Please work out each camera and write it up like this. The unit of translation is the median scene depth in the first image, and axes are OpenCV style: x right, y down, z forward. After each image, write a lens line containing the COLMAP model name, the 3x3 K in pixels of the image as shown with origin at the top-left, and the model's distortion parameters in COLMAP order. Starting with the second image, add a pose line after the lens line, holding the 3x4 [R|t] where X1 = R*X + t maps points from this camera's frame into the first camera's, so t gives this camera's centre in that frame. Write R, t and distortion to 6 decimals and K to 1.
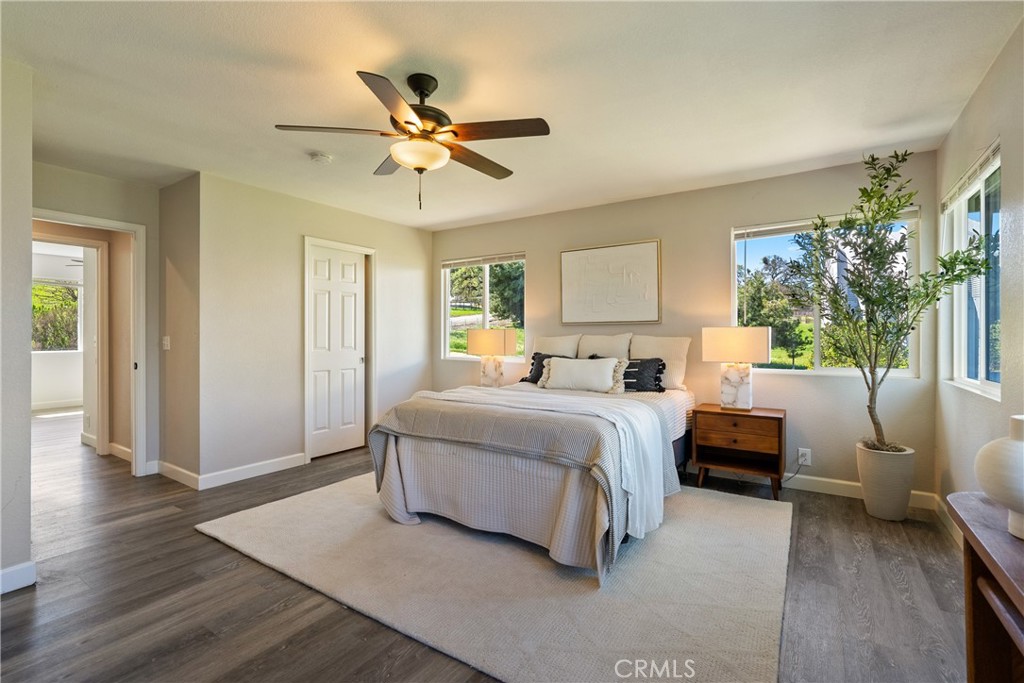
lens RADIAL K [[462.6, 0, 516.6], [0, 462.6, 334.5], [0, 0, 1]] dist [0.002769, 0.000458]
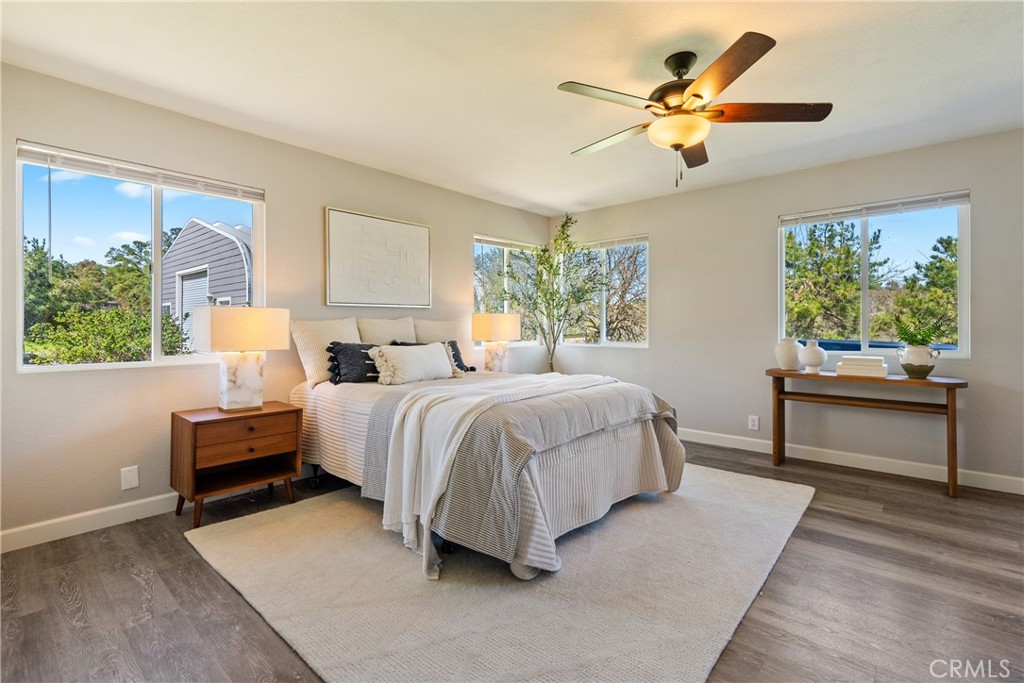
lens RADIAL K [[476.9, 0, 513.4], [0, 476.9, 323.0], [0, 0, 1]] dist [0.000192, -0.000040]
pose [[0.145266, 0.003835, 0.989385, -0.616959], [-0.001301, 0.999992, -0.003685, 0.010340], [-0.989392, -0.000752, 0.145270, 0.578596]]
